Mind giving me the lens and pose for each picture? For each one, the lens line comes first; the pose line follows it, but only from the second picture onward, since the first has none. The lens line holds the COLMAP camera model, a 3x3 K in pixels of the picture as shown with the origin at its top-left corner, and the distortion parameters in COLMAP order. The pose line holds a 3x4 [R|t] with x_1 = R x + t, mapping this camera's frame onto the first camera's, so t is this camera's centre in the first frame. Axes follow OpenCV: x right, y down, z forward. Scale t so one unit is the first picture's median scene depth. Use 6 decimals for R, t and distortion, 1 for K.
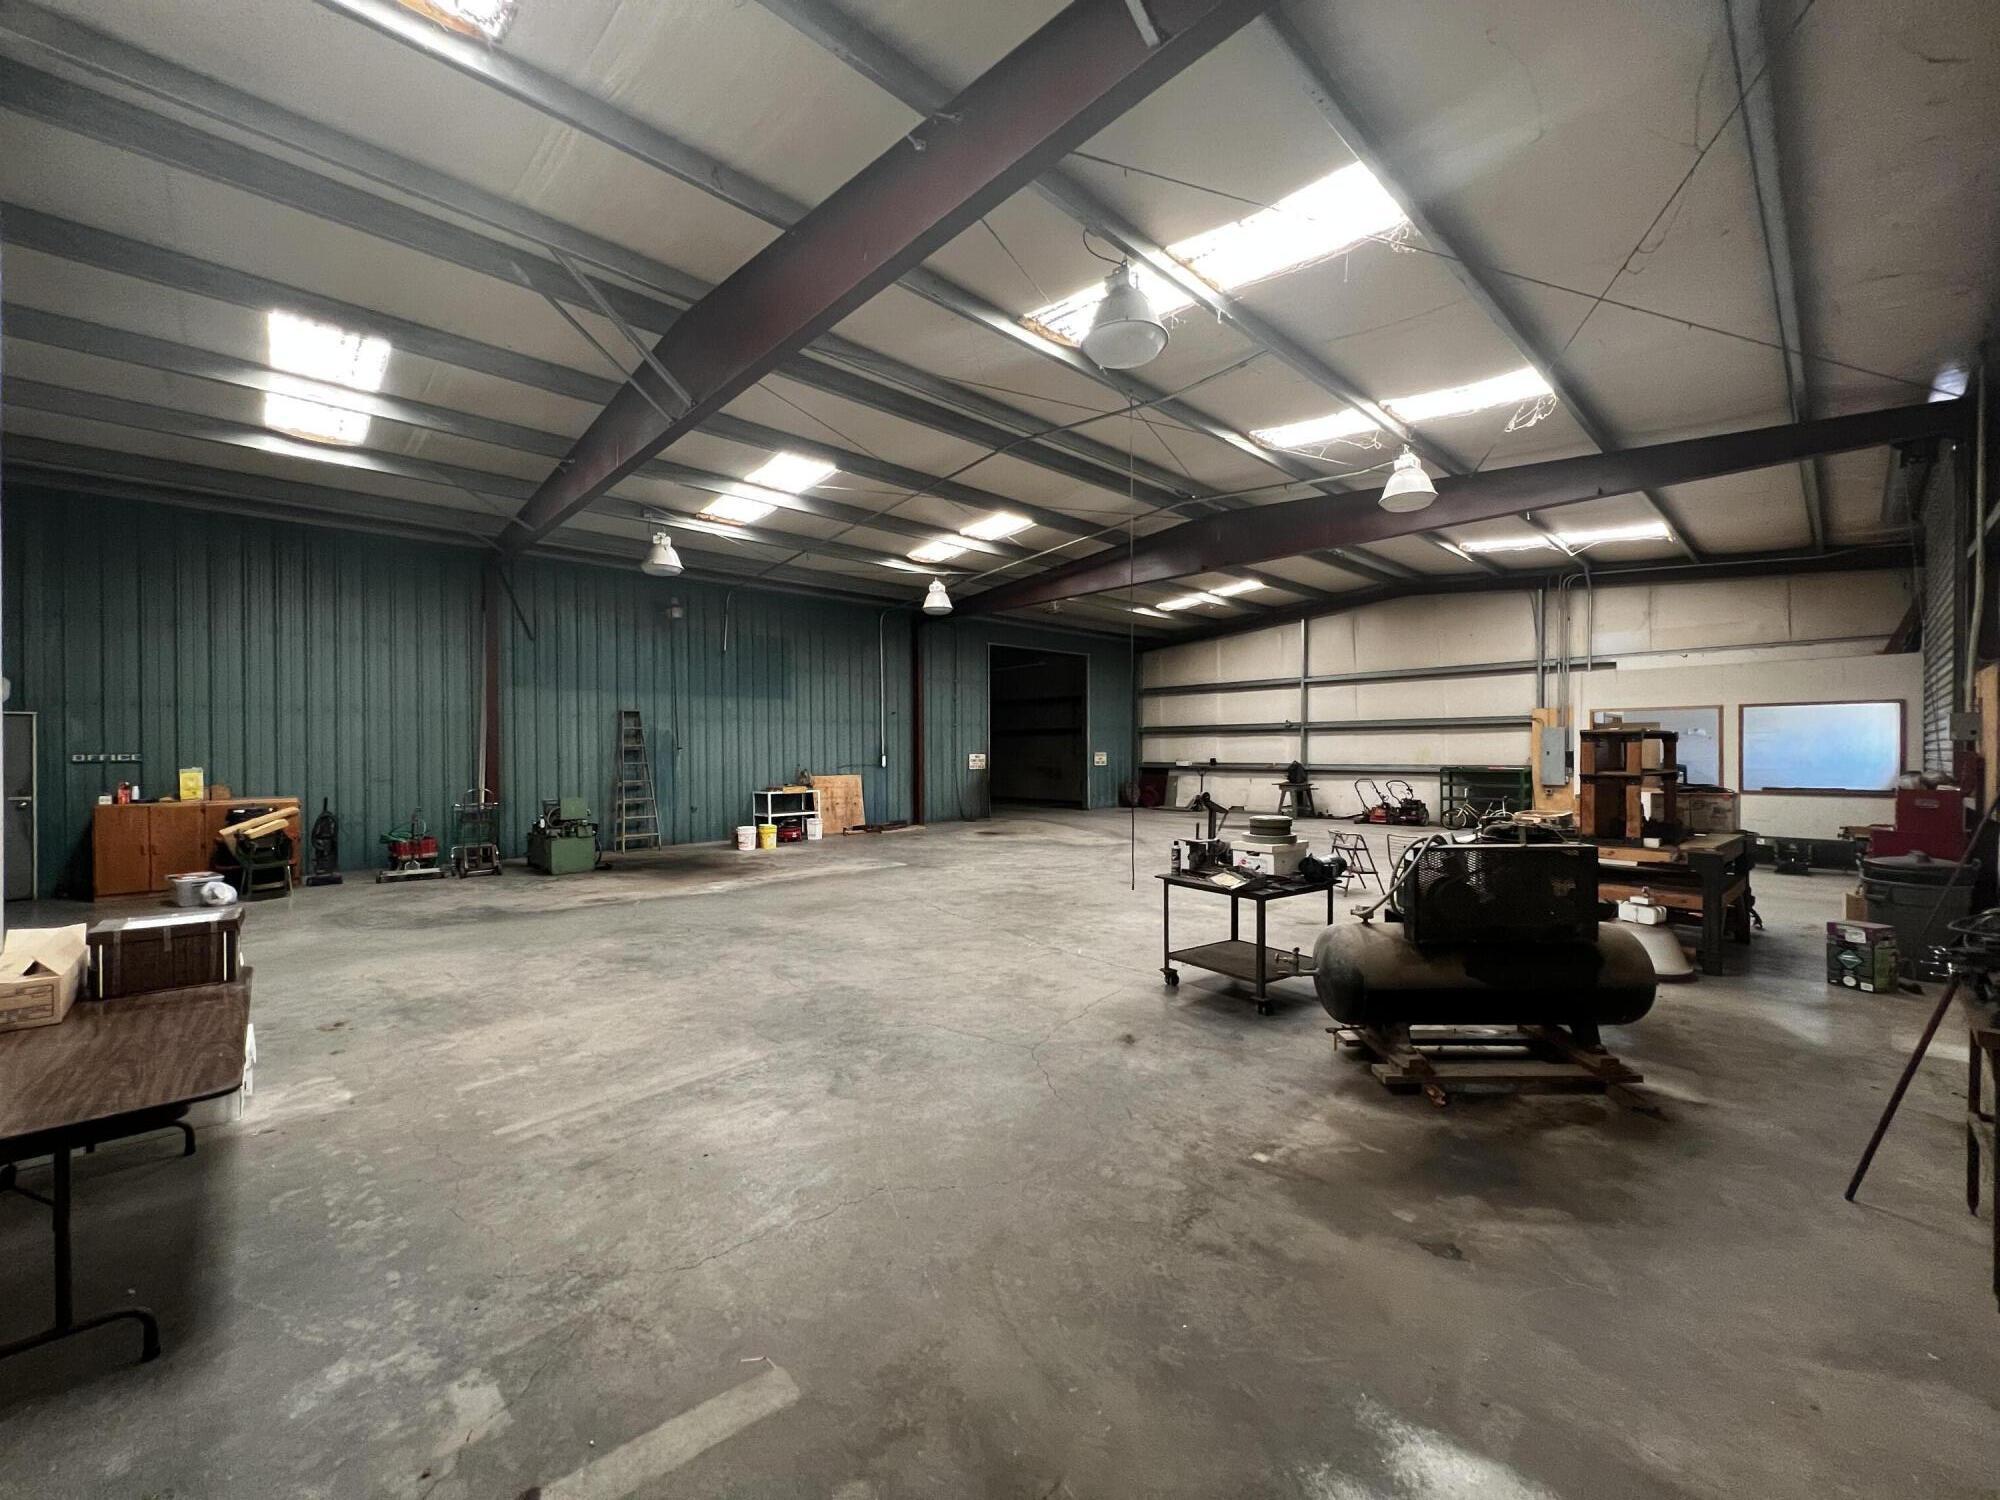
lens RADIAL K [[794.6, 0, 998.8], [0, 794.6, 752.1], [0, 0, 1]] dist [0.001551, 0.002045]
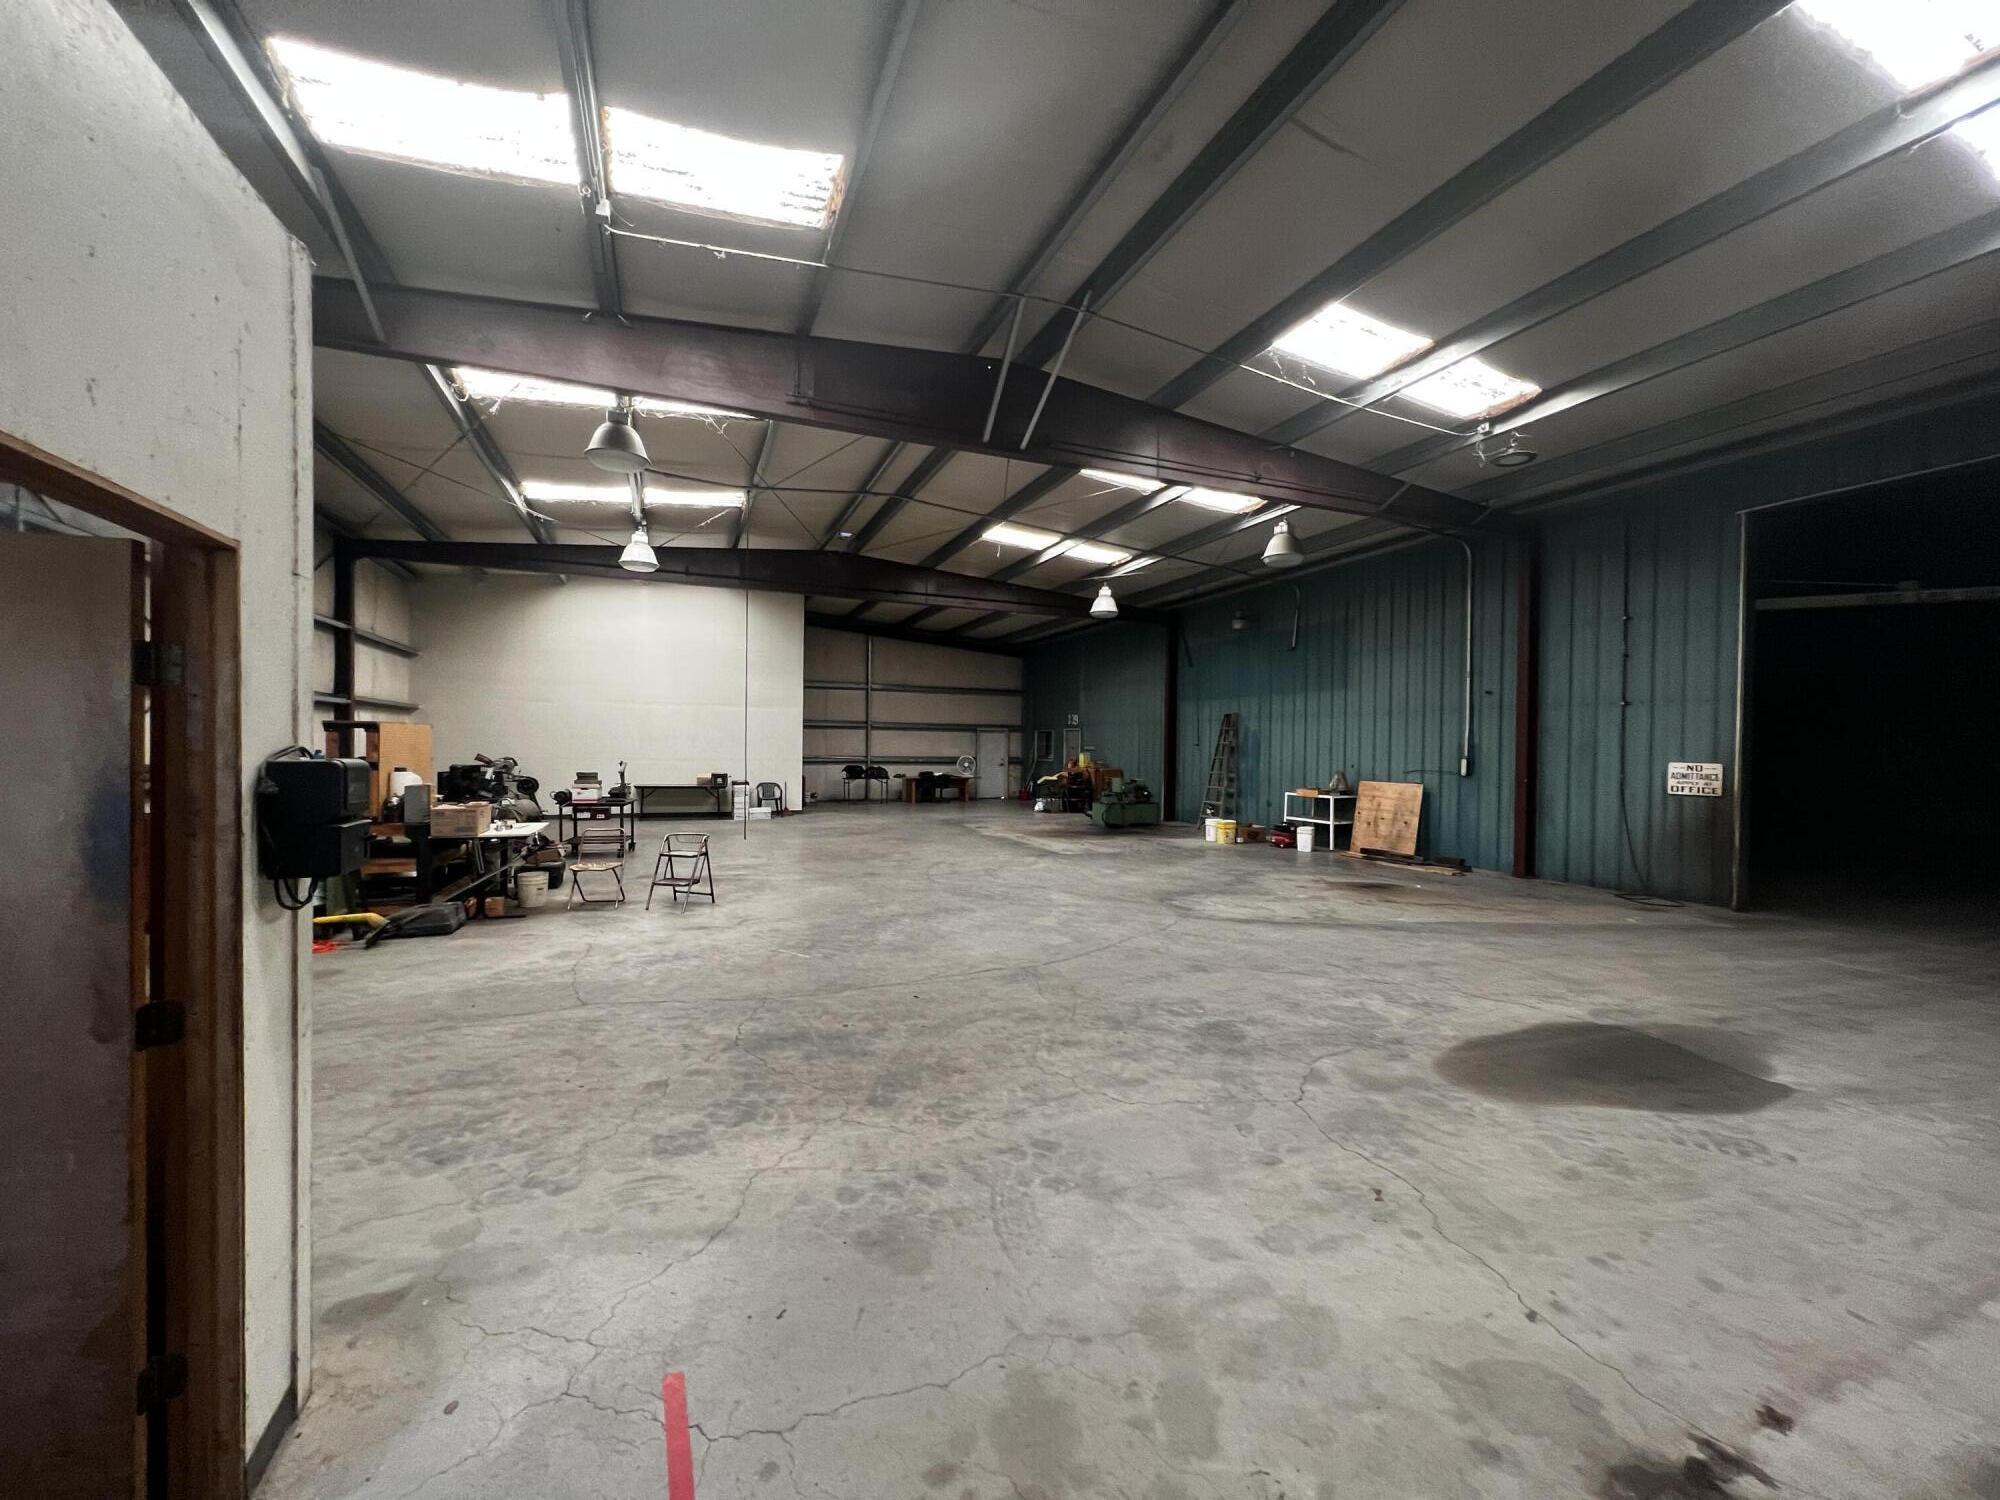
lens RADIAL K [[801.2, 0, 999.6], [0, 801.2, 750.0], [0, 0, 1]] dist [-0.003294, 0.000085]
pose [[-0.359760, 0.010202, -0.932989, 0.451844], [-0.005857, 0.999896, 0.013192, -0.007246], [0.933027, 0.010211, -0.359662, 0.630549]]
